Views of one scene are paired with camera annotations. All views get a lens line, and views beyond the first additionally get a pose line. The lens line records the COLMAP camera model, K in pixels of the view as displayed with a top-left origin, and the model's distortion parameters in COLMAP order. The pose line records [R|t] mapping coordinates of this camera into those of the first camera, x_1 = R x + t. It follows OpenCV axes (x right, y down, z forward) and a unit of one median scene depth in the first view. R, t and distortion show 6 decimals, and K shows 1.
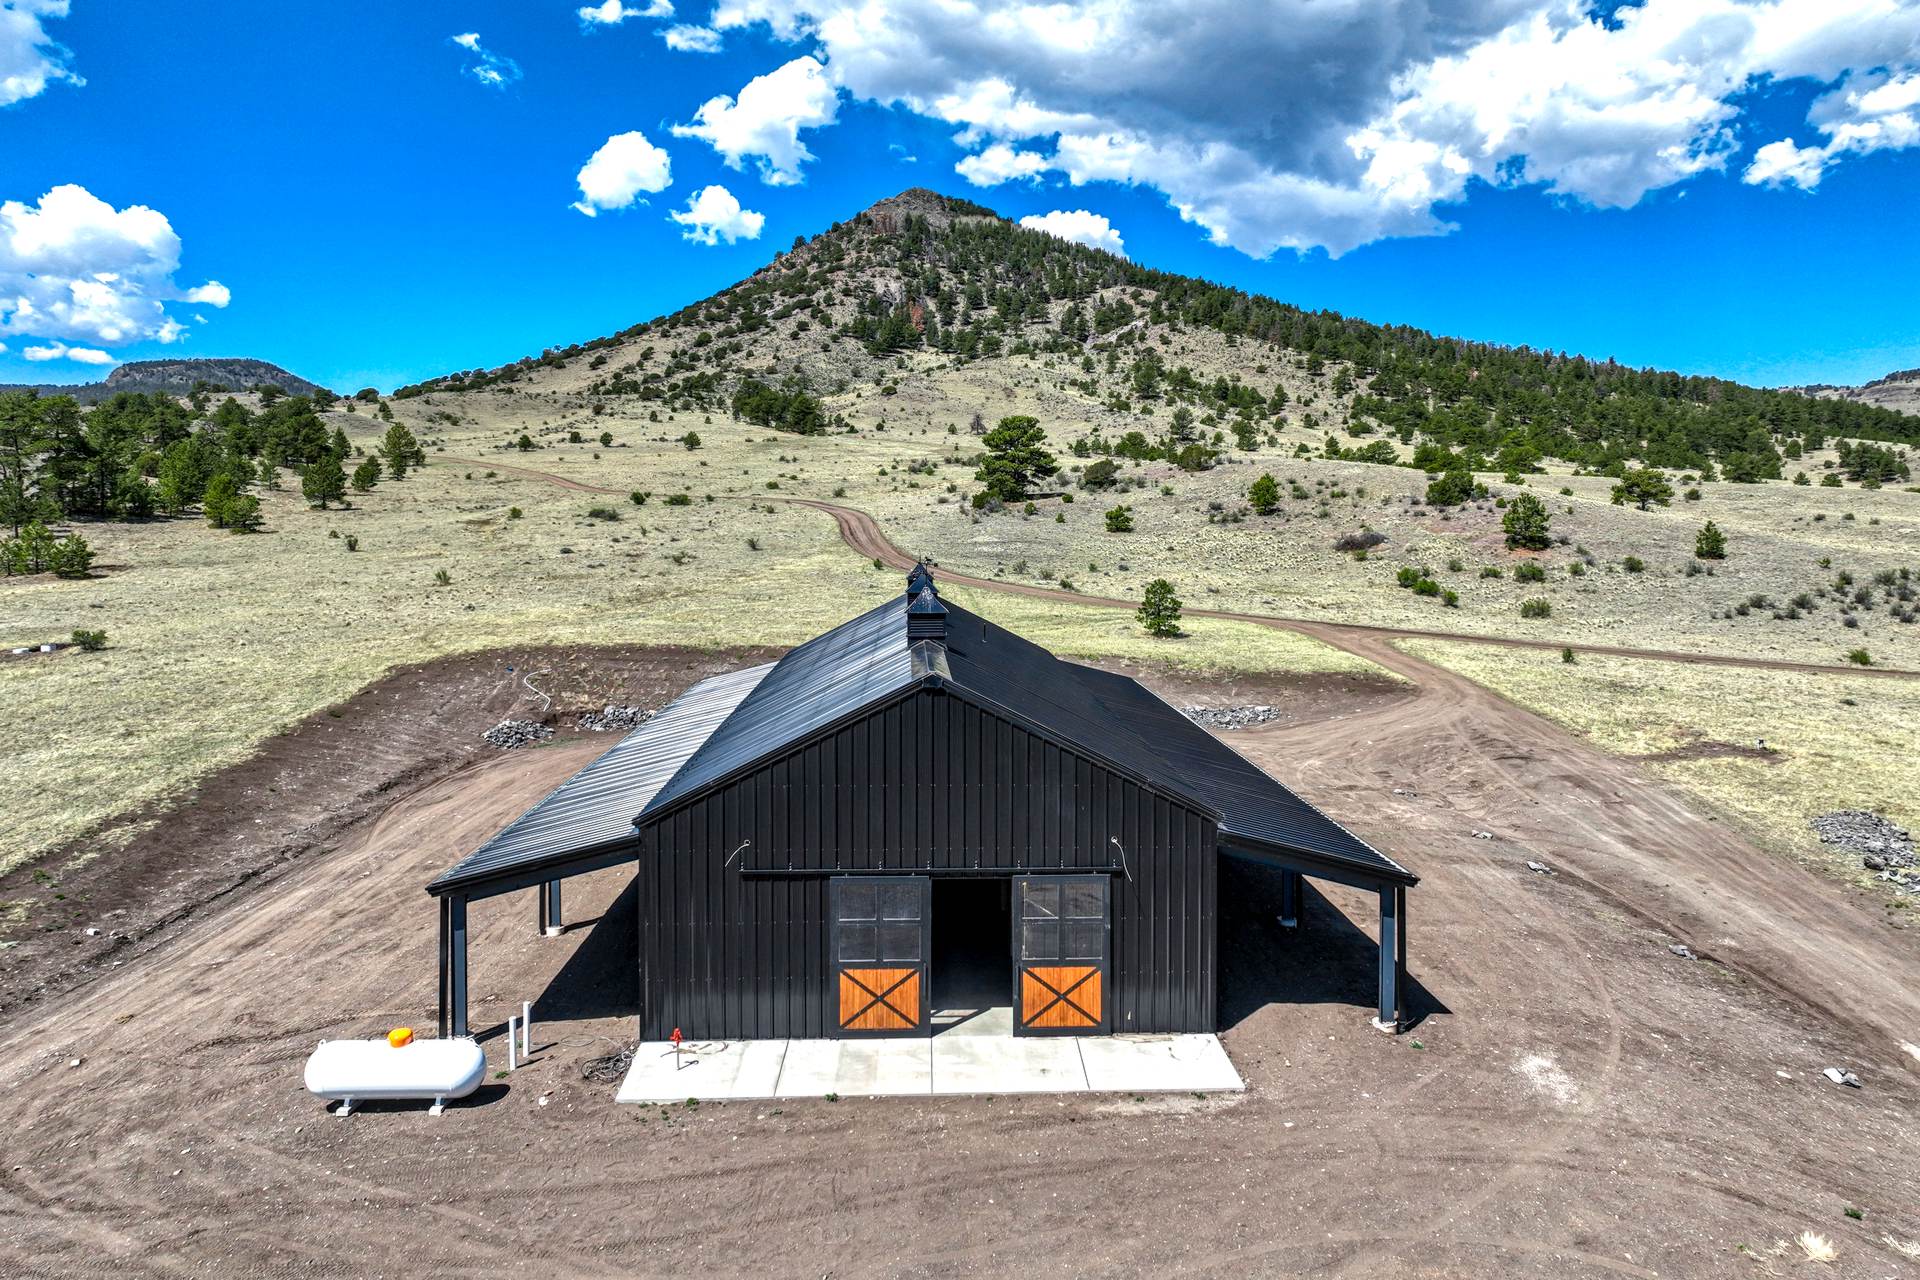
lens RADIAL K [[1343.2, 0, 965.7], [0, 1343.2, 554.0], [0, 0, 1]] dist [0.000356, 0.015306]
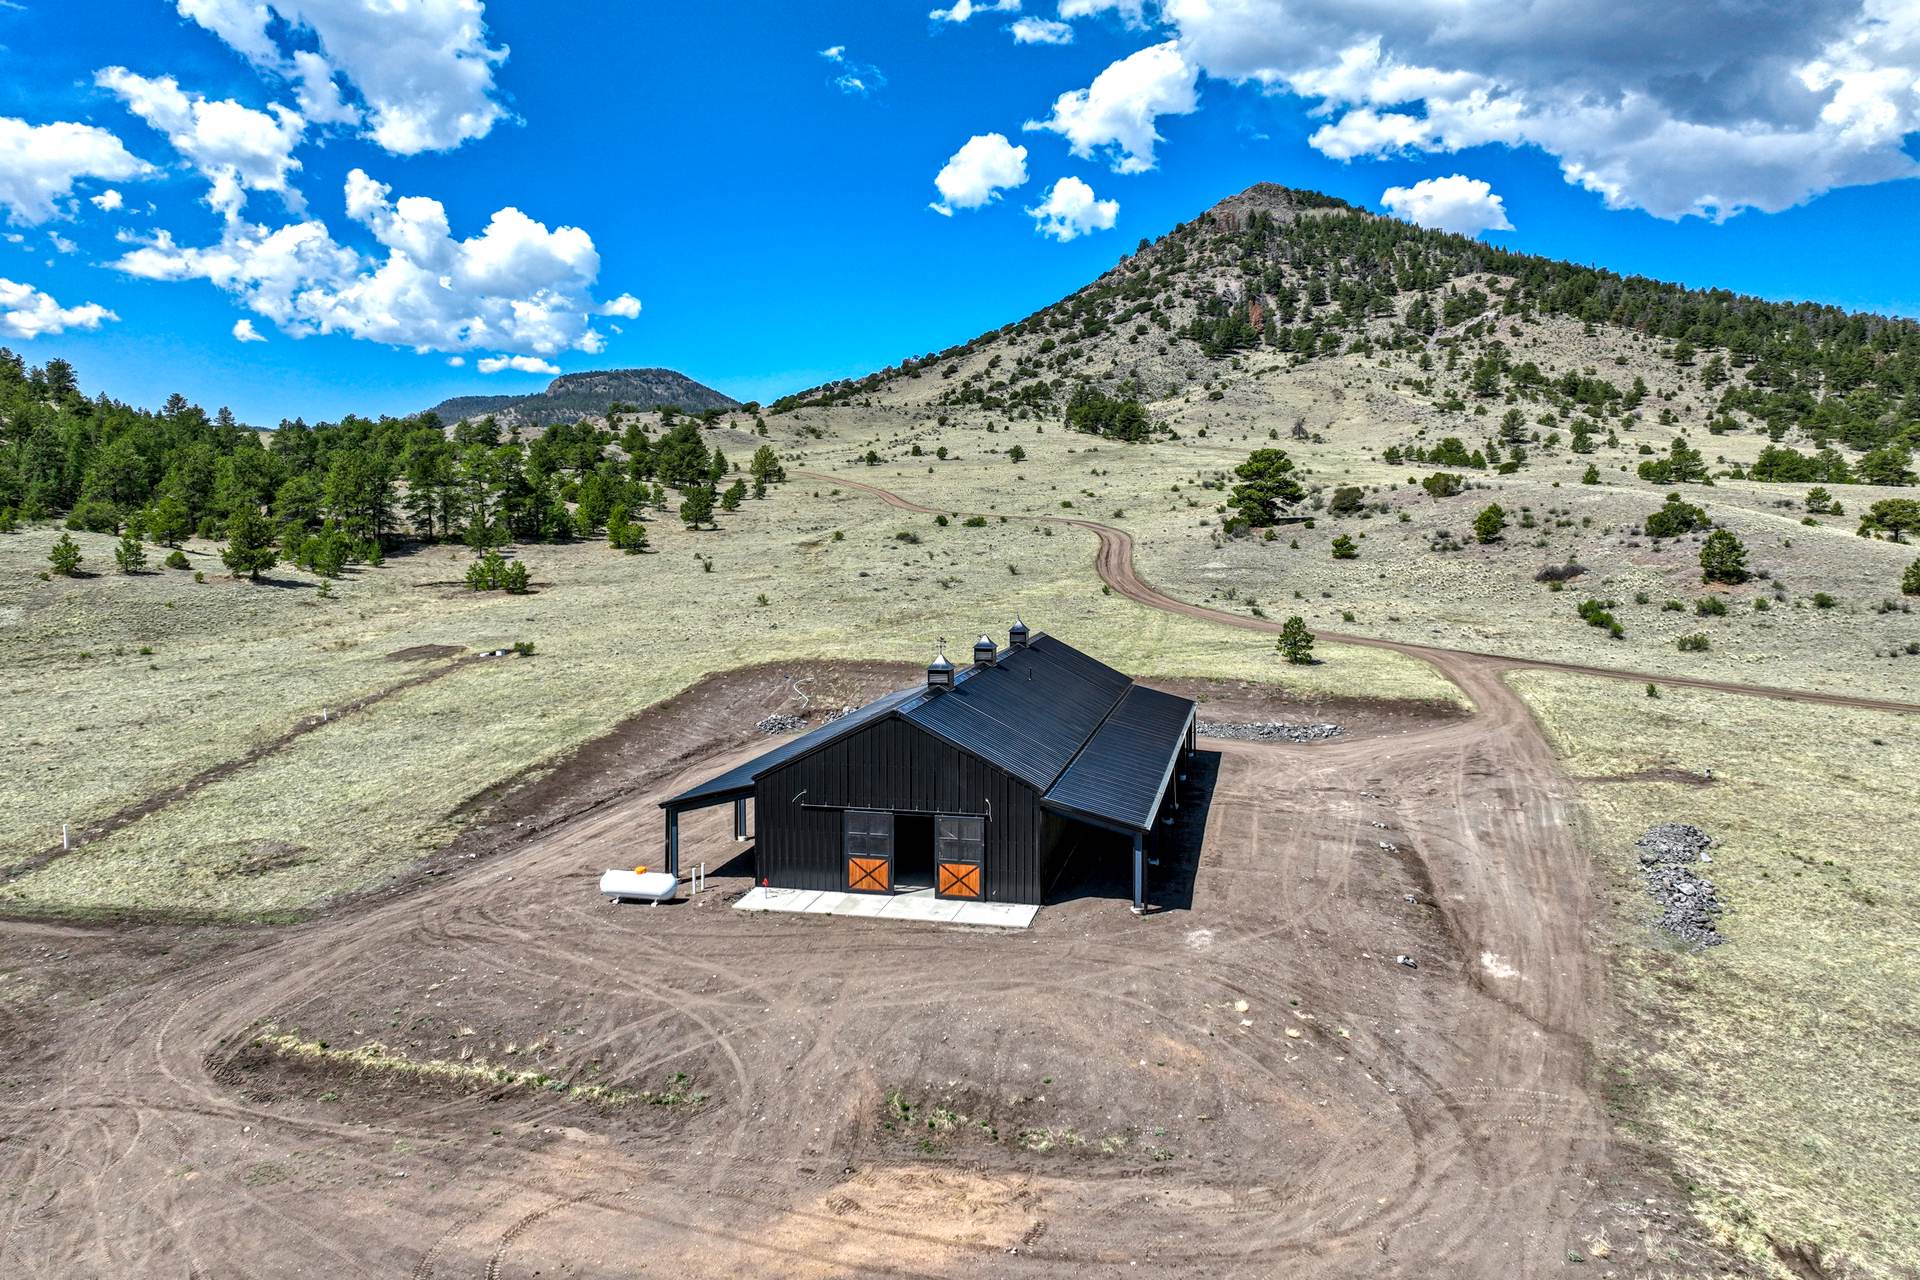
lens RADIAL K [[1343.2, 0, 965.7], [0, 1343.2, 554.0], [0, 0, 1]] dist [0.000356, 0.015306]
pose [[0.964985, 0.006342, -0.262229, 0.099603], [-0.004610, 0.999963, 0.007219, -0.025625], [0.262265, -0.005758, 0.964979, -0.144980]]
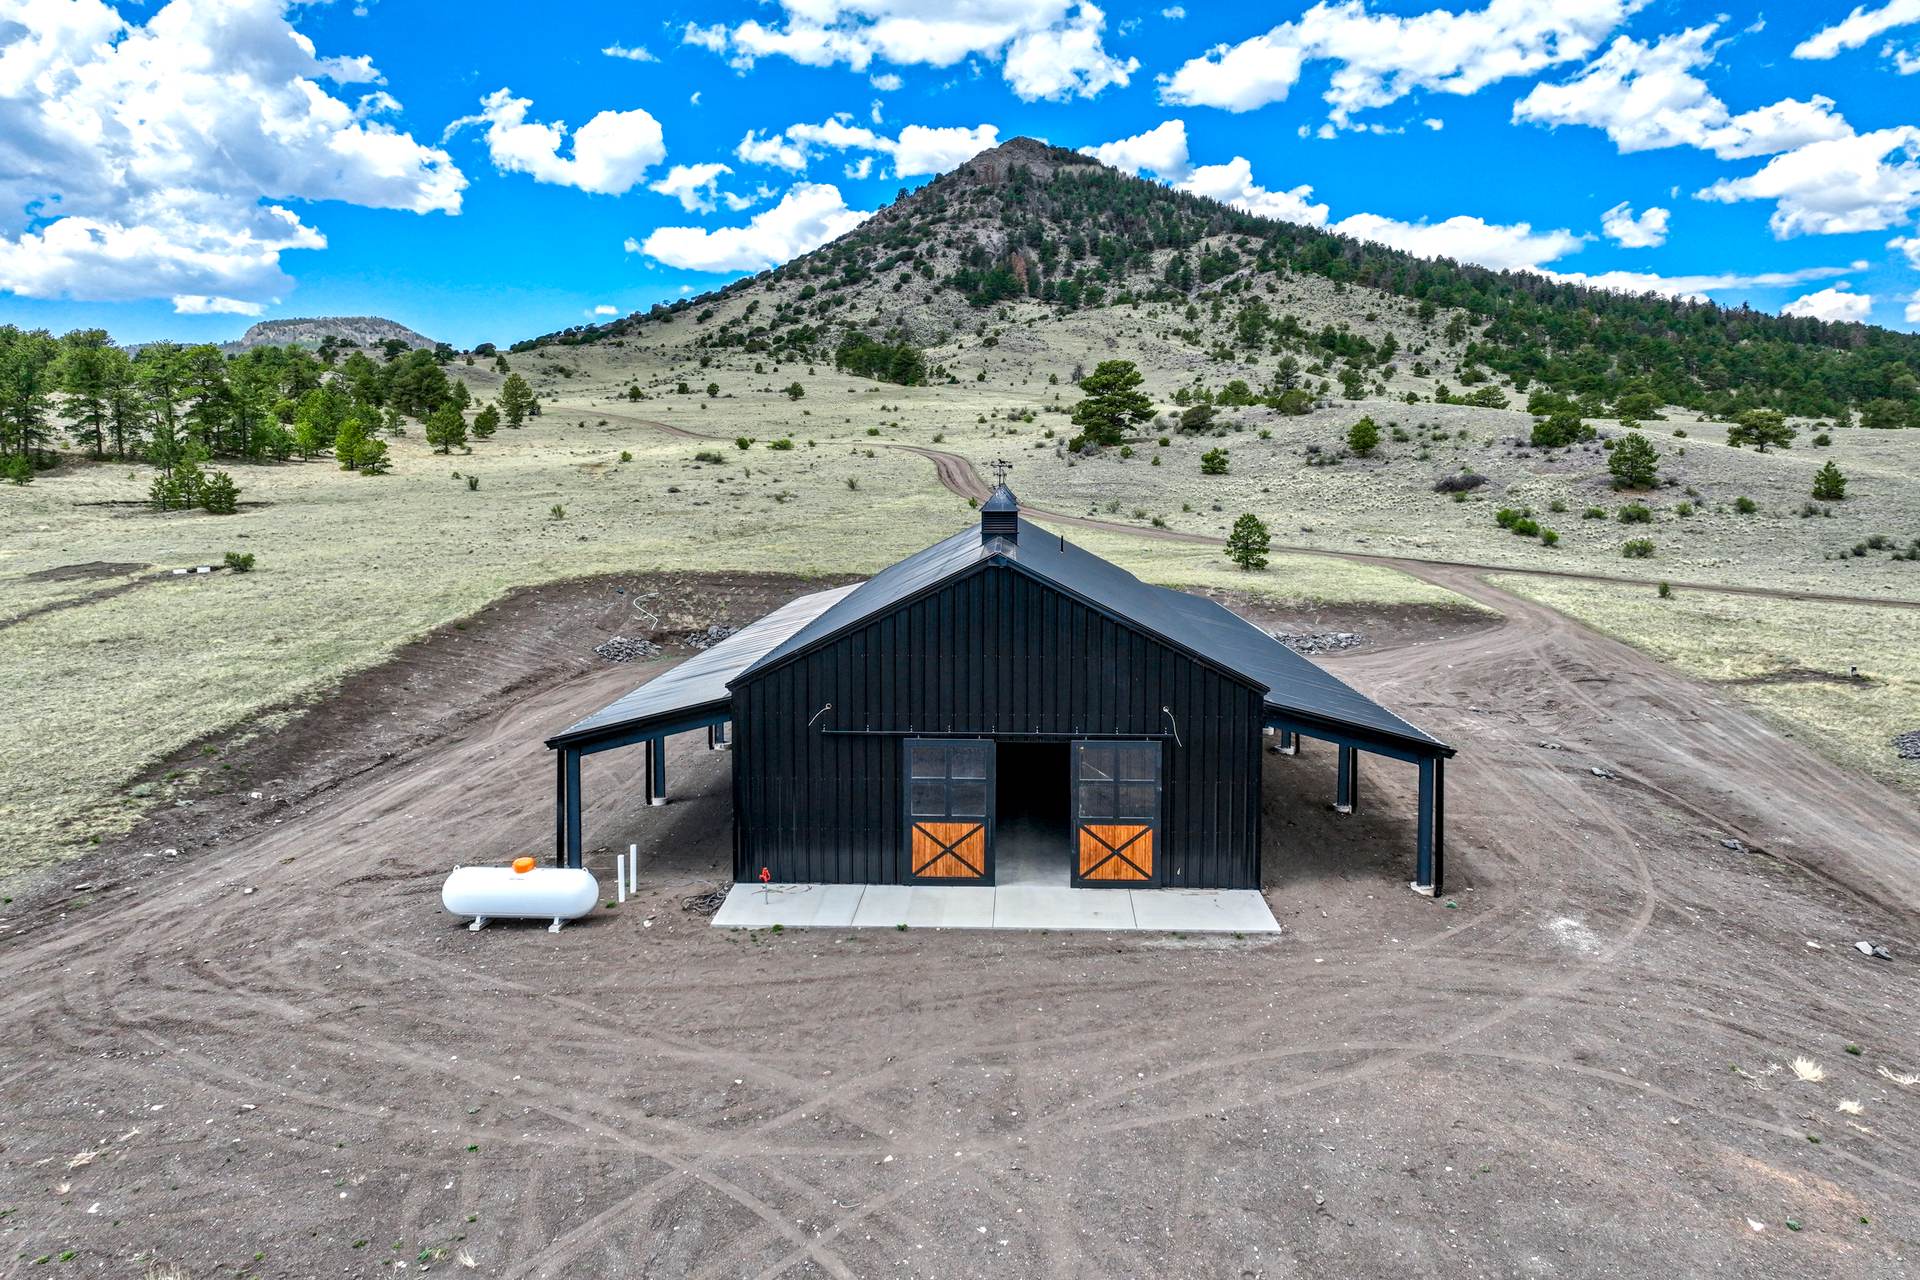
lens RADIAL K [[1343.2, 0, 965.7], [0, 1343.2, 554.0], [0, 0, 1]] dist [0.000356, 0.015306]
pose [[0.997085, 0.005611, -0.076086, 0.005472], [-0.003022, 0.999414, 0.034101, 0.008988], [0.076233, -0.033772, 0.996518, -0.013922]]
